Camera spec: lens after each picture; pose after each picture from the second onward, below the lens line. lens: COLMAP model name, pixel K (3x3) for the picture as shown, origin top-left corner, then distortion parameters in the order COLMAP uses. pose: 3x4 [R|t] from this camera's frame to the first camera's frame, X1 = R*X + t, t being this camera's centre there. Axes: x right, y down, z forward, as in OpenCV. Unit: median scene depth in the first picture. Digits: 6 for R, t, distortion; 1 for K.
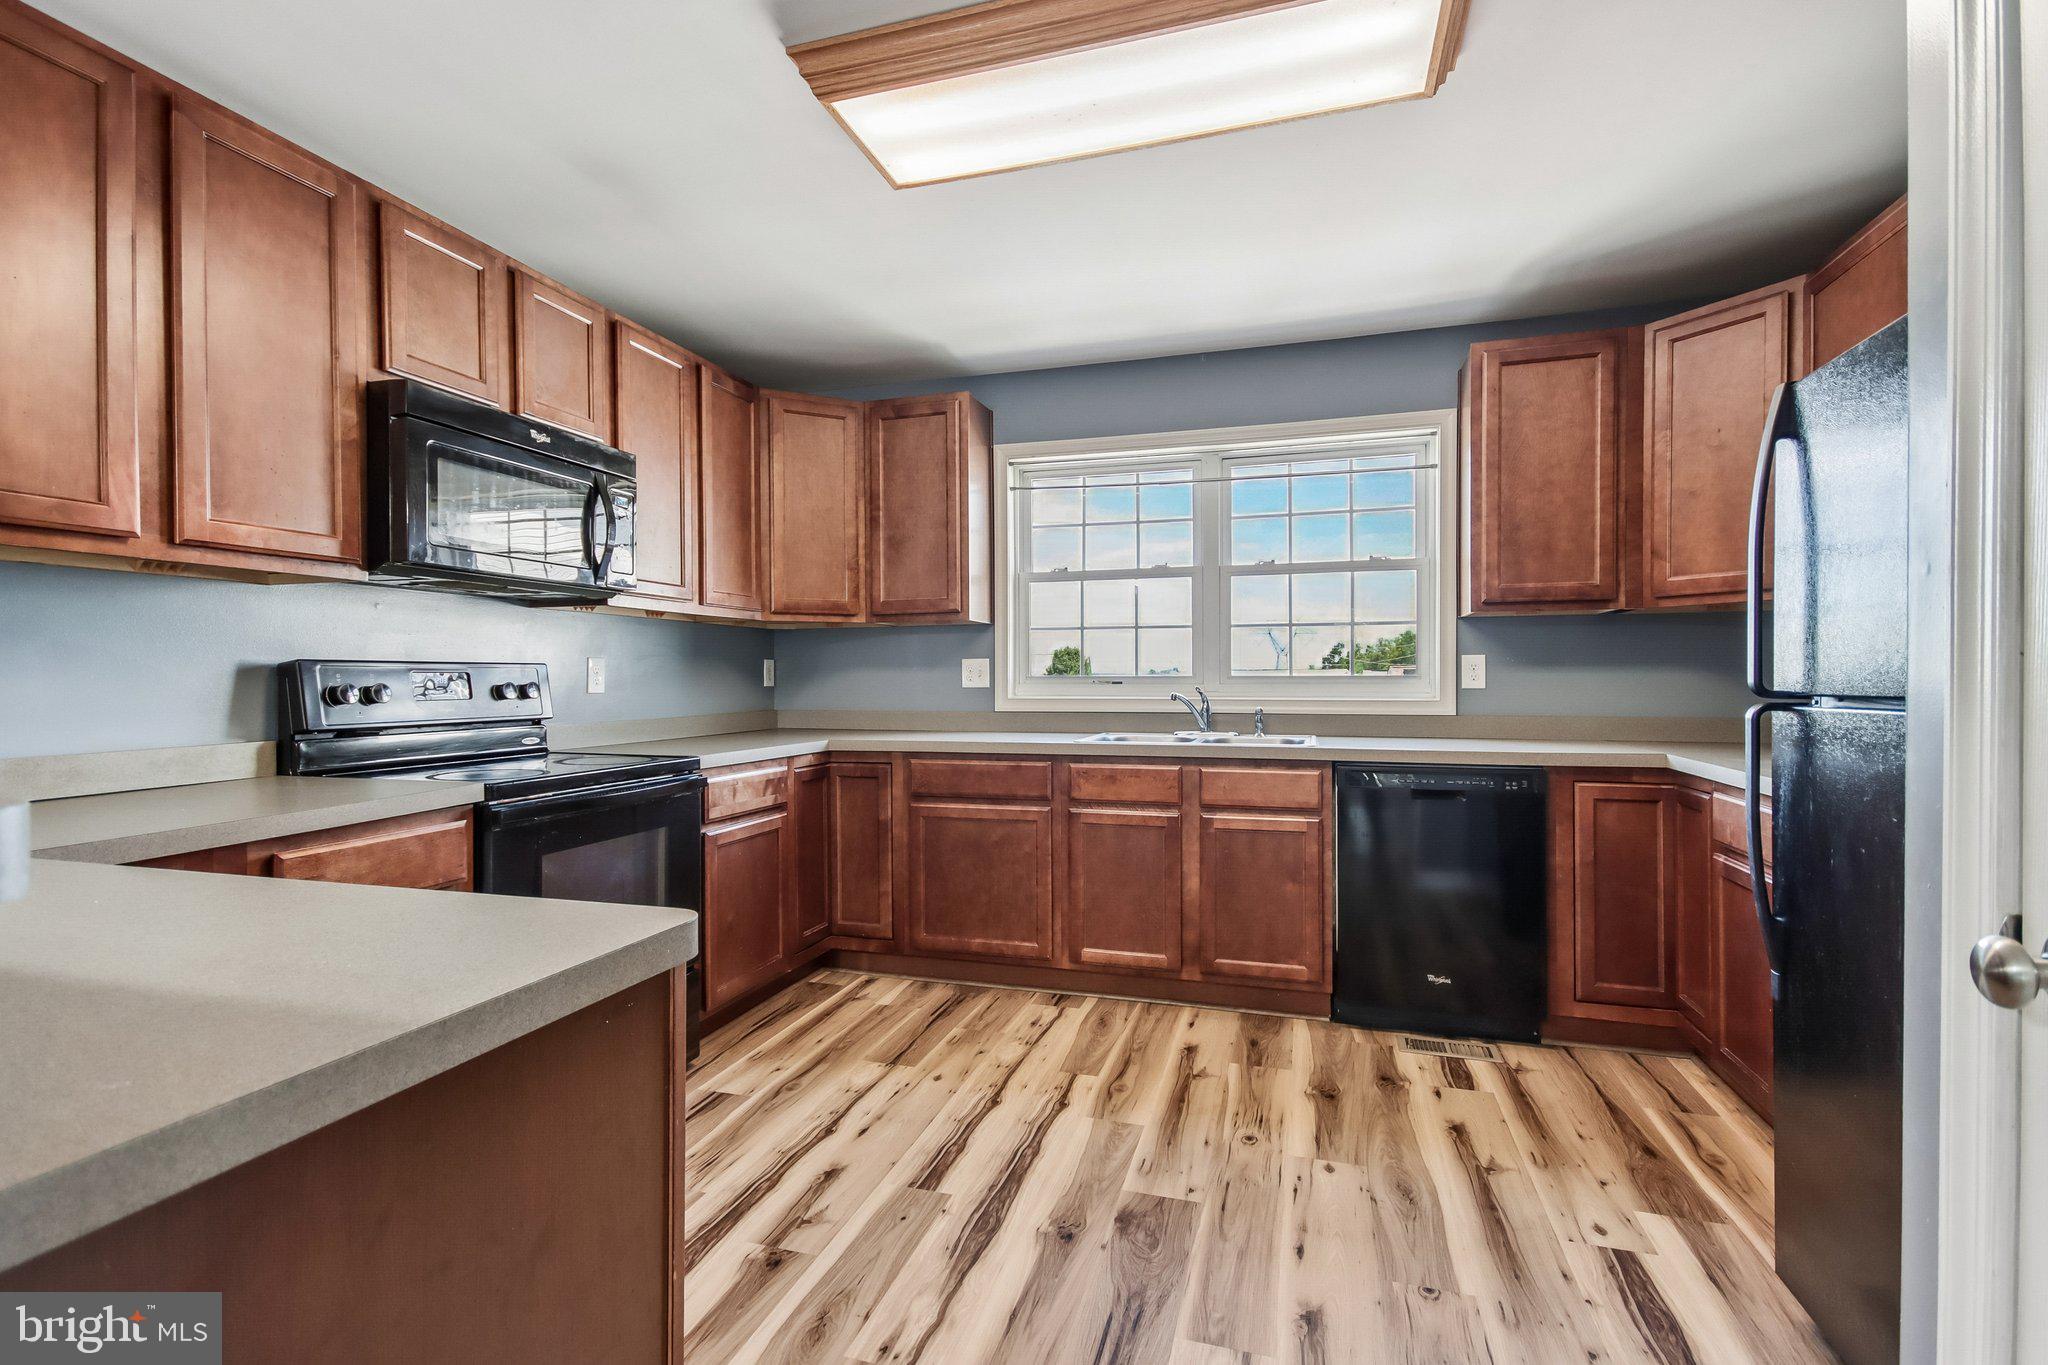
lens RADIAL K [[940.1, 0, 1021.1], [0, 940.1, 661.4], [0, 0, 1]] dist [0.001909, 0.000298]
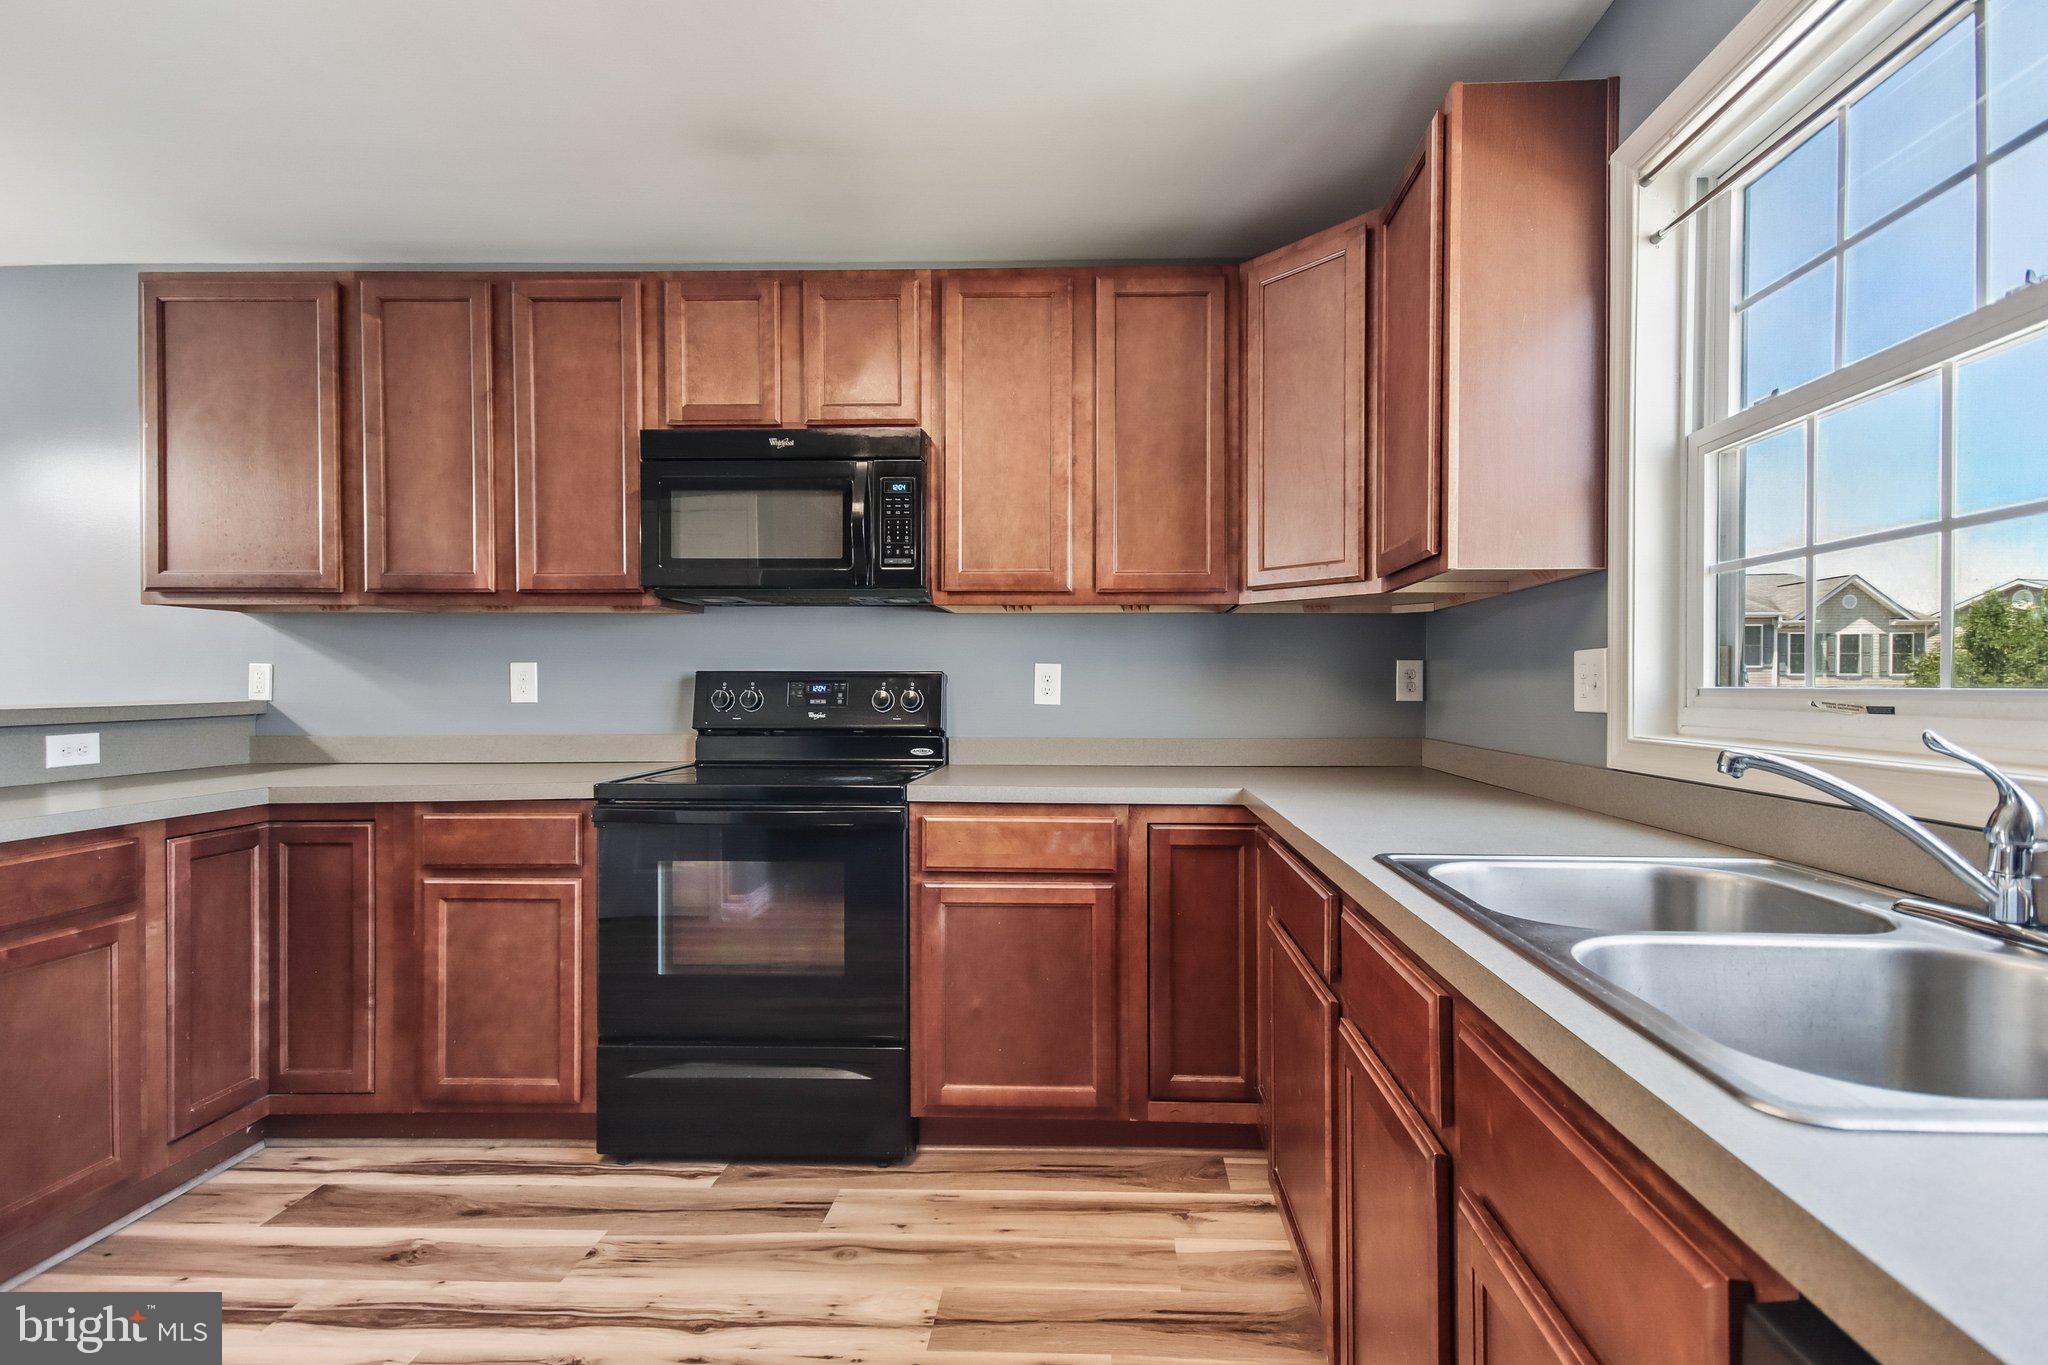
lens RADIAL K [[940.0, 0, 1024.0], [0, 940.0, 682.5], [0, 0, 1]] dist [0.004086, 0.000266]
pose [[0.262546, -0.001165, -0.964919, 0.403402], [0.014140, 0.999897, 0.002640, 0.011391], [0.964816, -0.014337, 0.262535, 0.780431]]
